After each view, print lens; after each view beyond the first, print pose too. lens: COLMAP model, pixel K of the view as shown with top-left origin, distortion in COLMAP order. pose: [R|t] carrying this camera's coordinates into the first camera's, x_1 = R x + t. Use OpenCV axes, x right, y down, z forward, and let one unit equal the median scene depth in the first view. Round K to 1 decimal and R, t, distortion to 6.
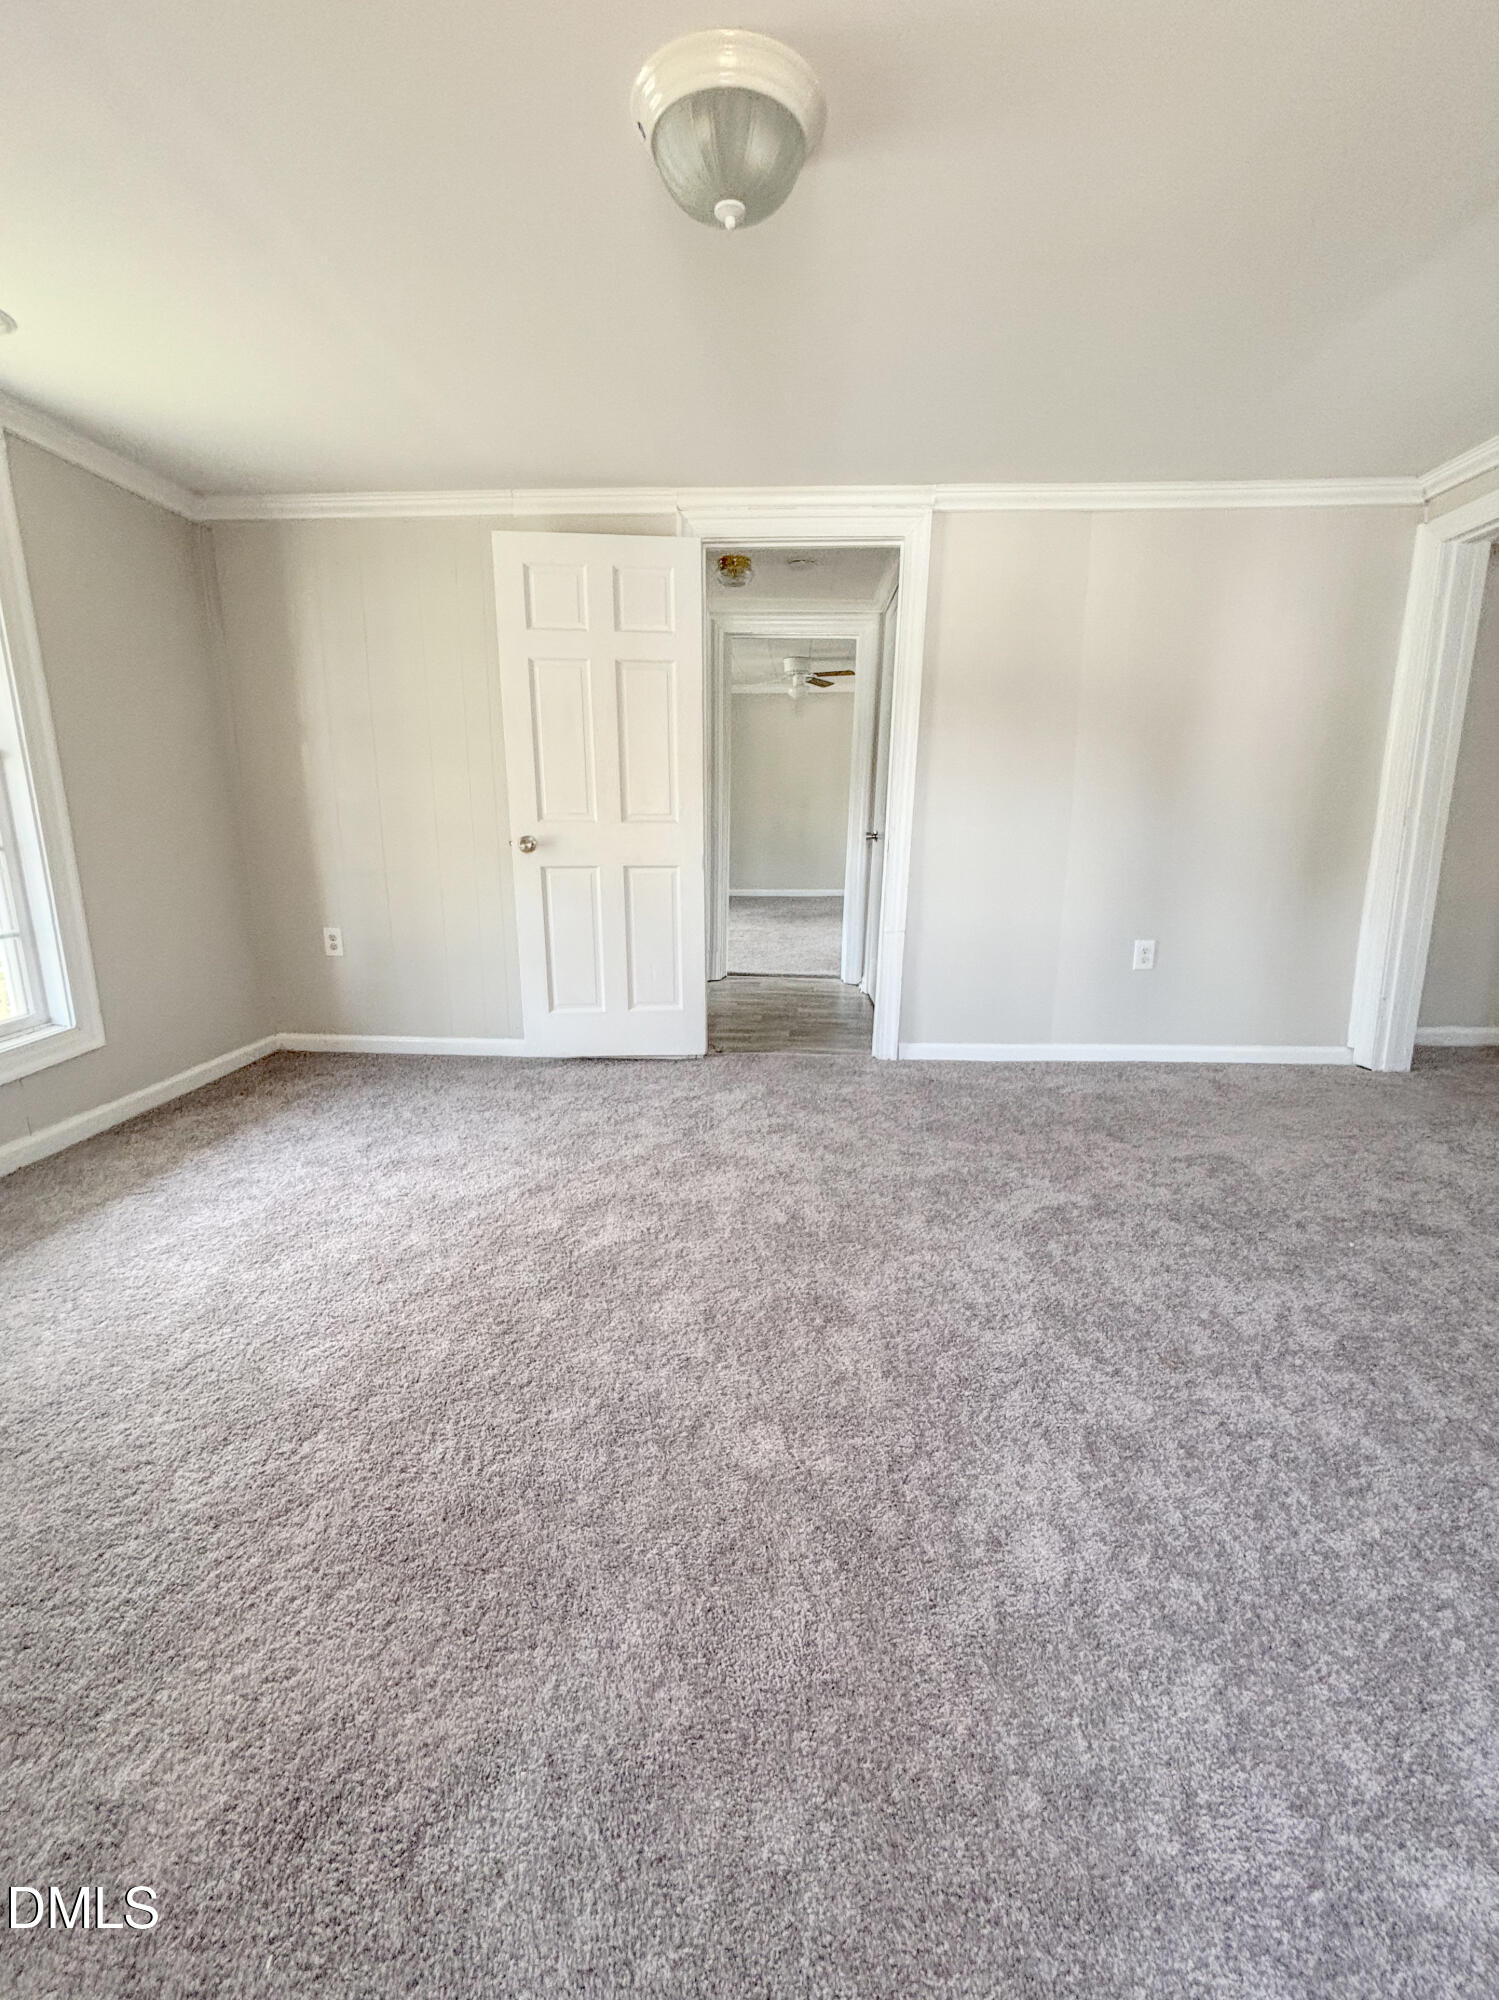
lens RADIAL K [[827.1, 0, 751.6], [0, 827.1, 1004.8], [0, 0, 1]] dist [0.022160, -0.017980]
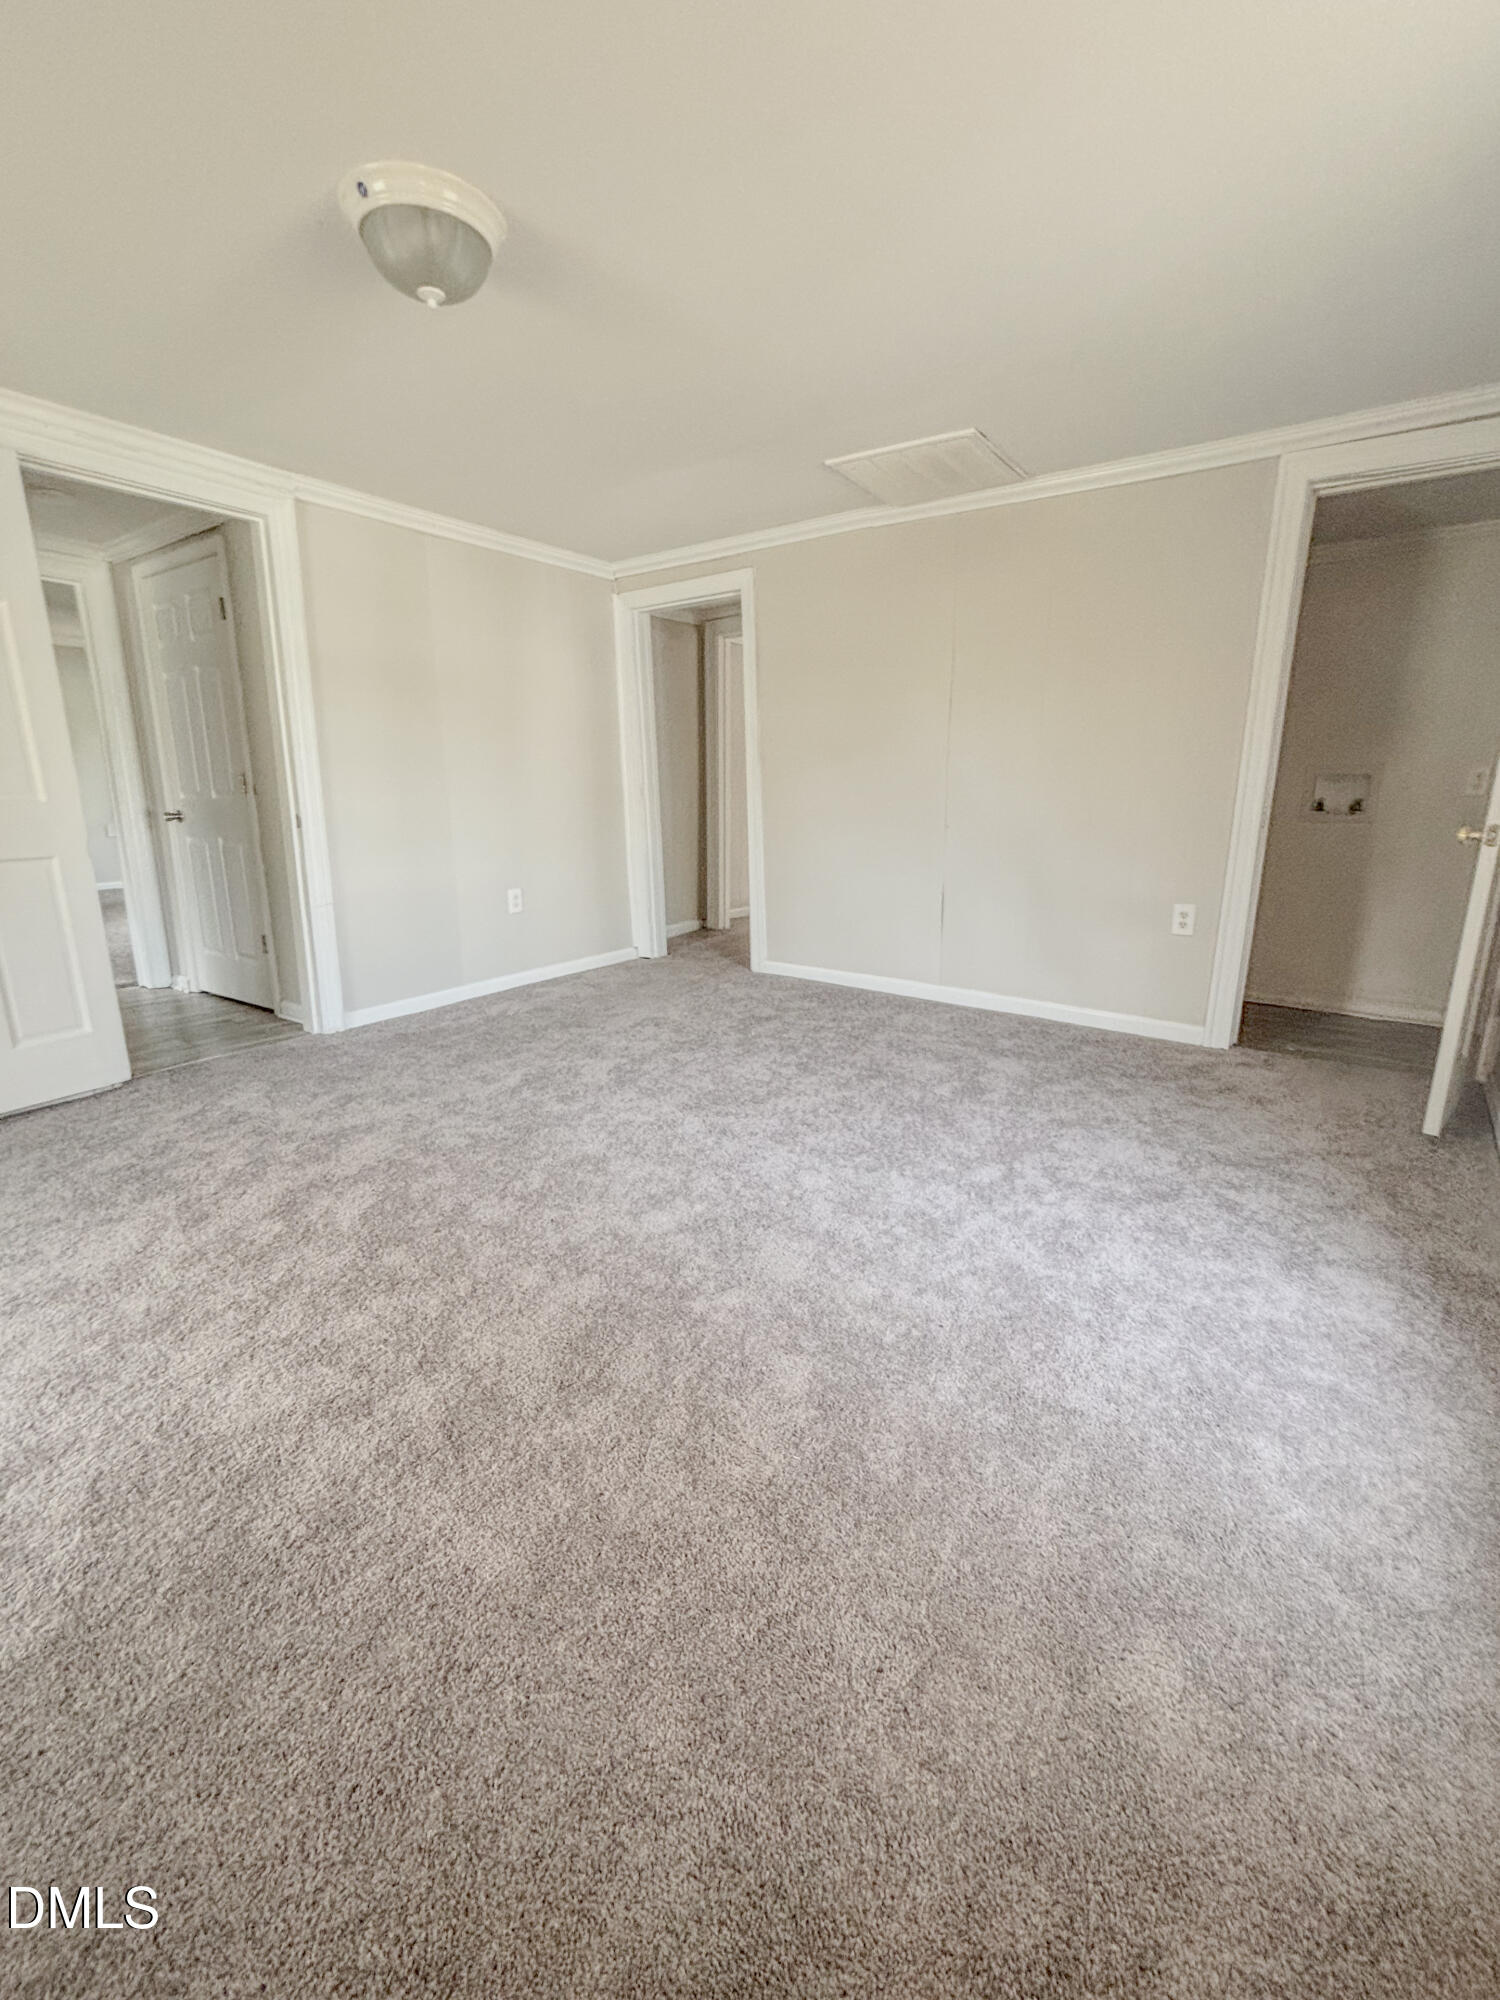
lens RADIAL K [[811.1, 0, 742.8], [0, 811.1, 1001.7], [0, 0, 1]] dist [0.002282, 0.000589]
pose [[0.560971, -0.219120, 0.798309, -0.523691], [0.197842, 0.971875, 0.127737, 0.000951], [-0.803847, 0.086282, 0.588545, 0.005584]]
